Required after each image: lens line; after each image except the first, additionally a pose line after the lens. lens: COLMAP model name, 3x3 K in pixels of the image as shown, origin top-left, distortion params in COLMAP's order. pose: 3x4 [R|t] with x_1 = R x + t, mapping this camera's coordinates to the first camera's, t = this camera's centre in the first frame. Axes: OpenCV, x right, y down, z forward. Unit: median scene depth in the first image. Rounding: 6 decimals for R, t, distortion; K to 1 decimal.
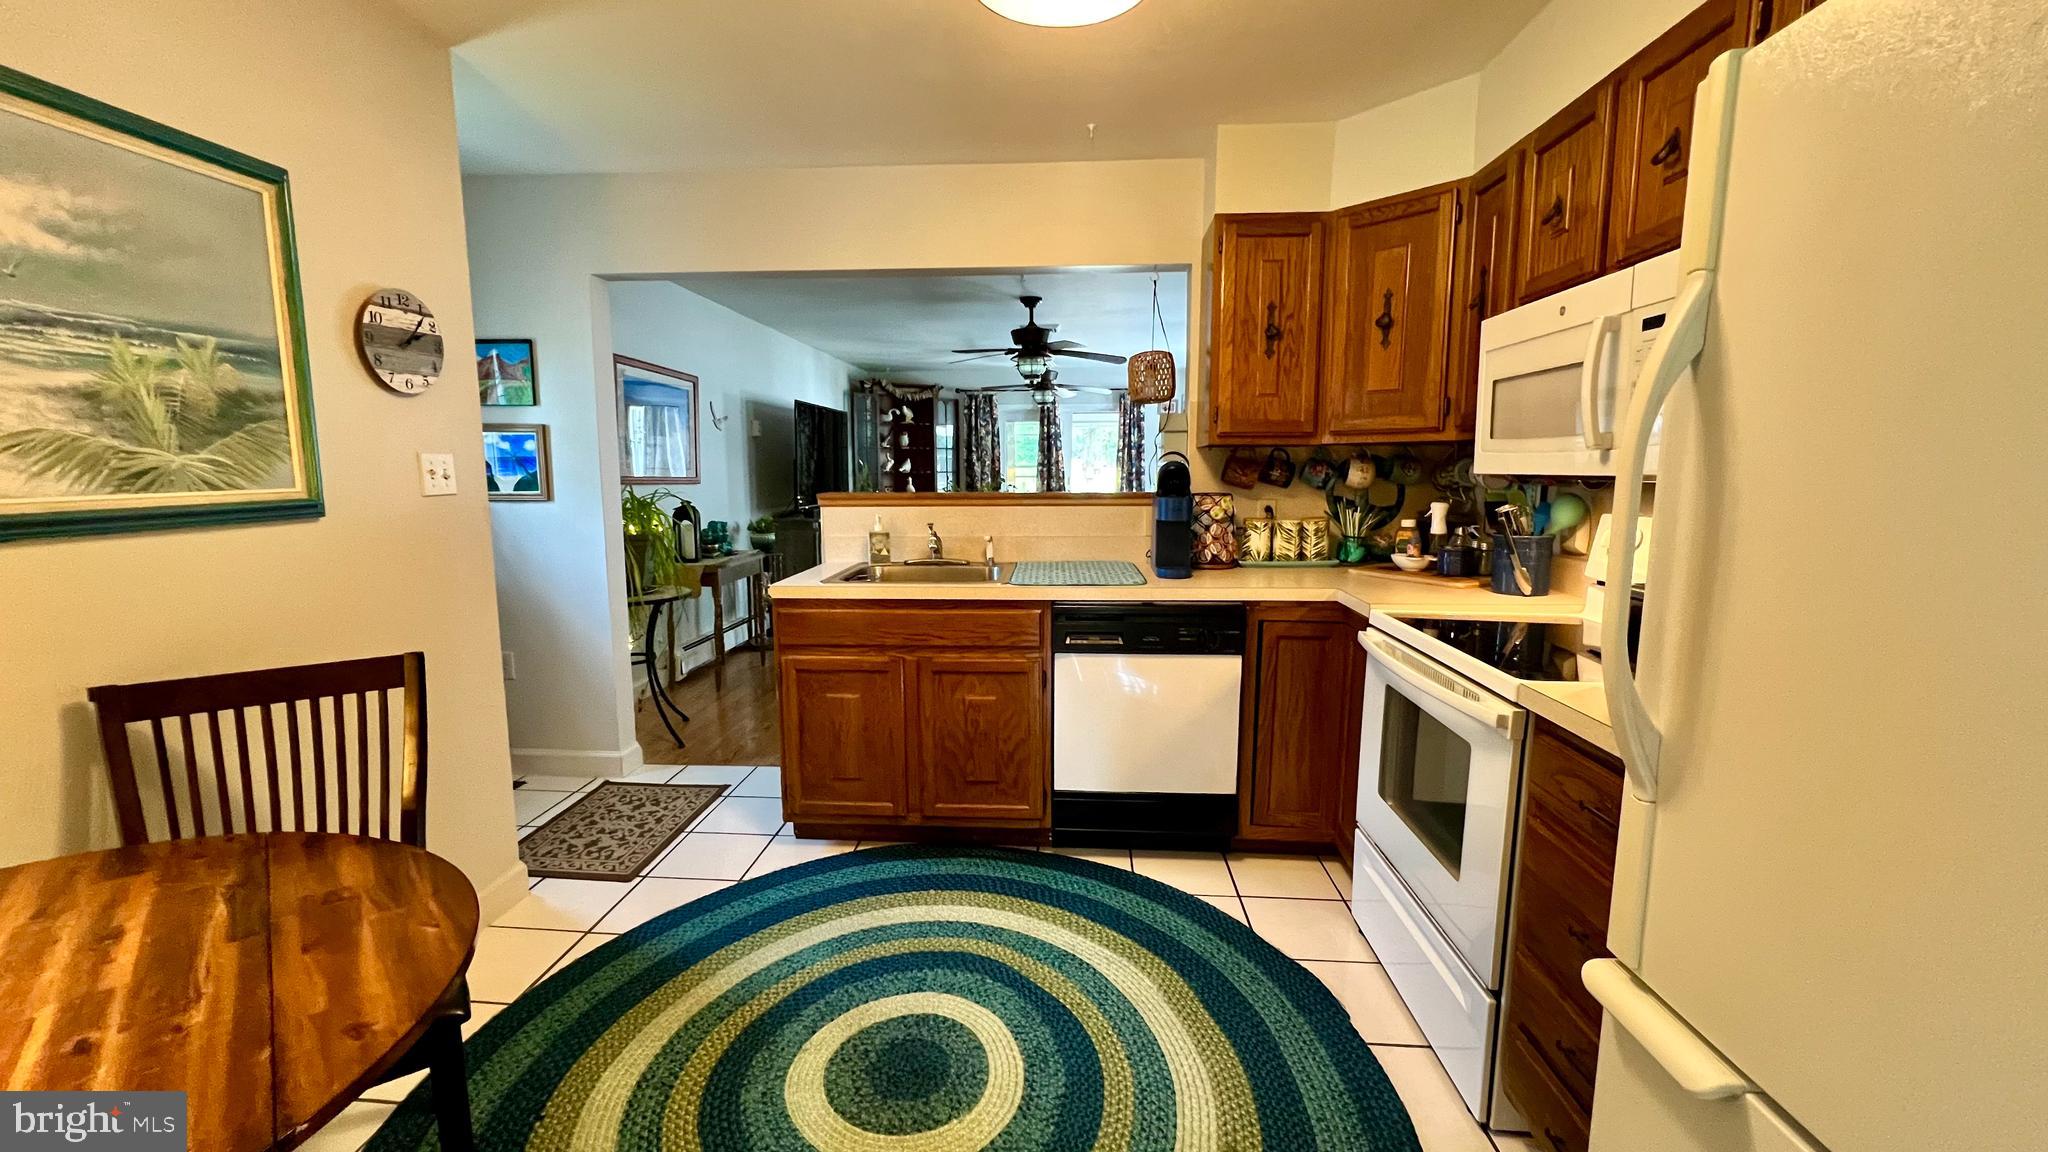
lens RADIAL K [[819.5, 0, 1022.3], [0, 819.5, 568.8], [0, 0, 1]] dist [-0.000563, -0.000521]
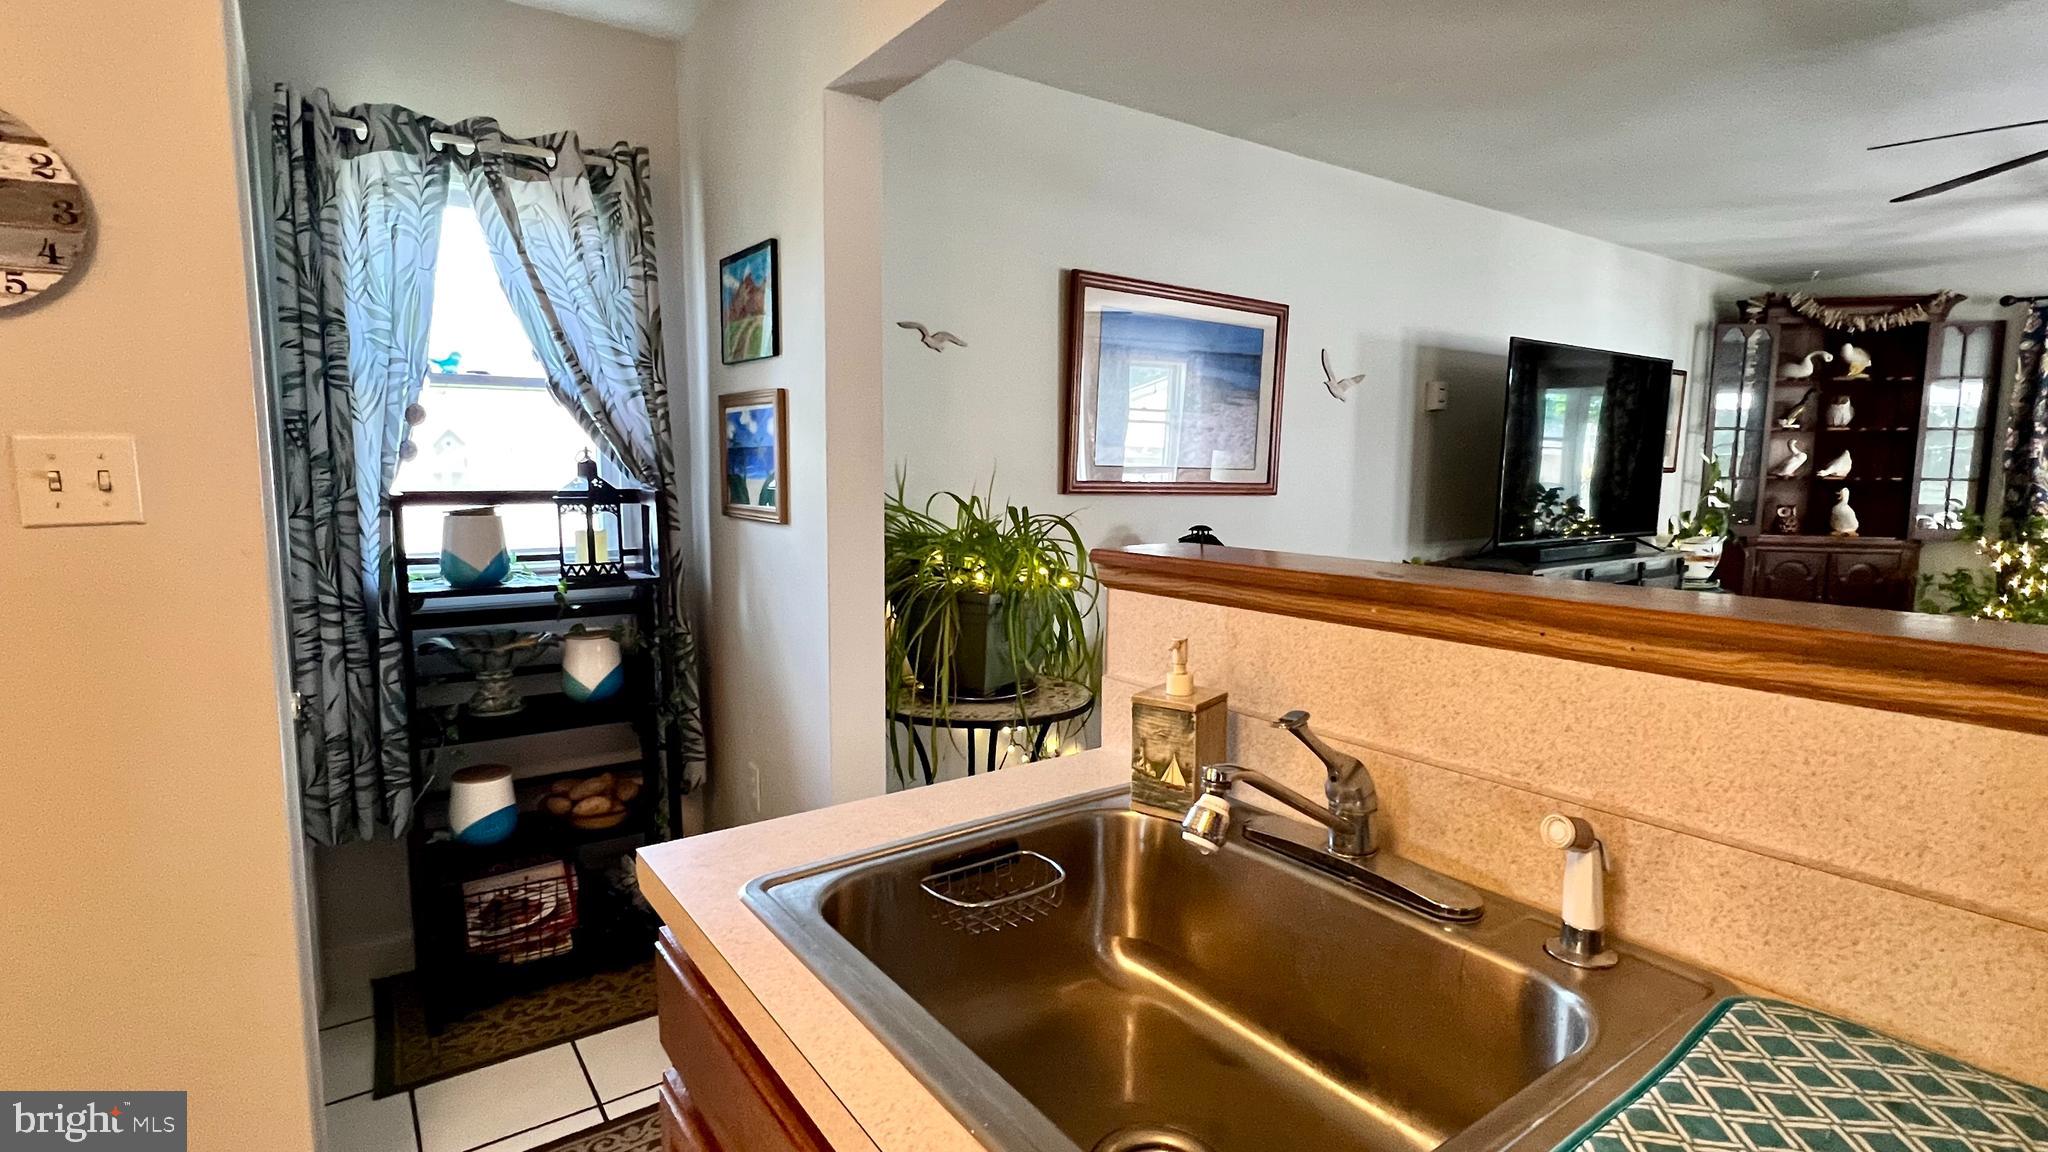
lens RADIAL K [[995.0, 0, 1024.3], [0, 995.0, 577.6], [0, 0, 1]] dist [0.006001, 0.000257]
pose [[0.631080, 0.099135, -0.769357, 0.019537], [-0.104850, 0.993600, 0.042024, -0.031974], [0.768599, 0.054146, 0.637435, 0.239195]]
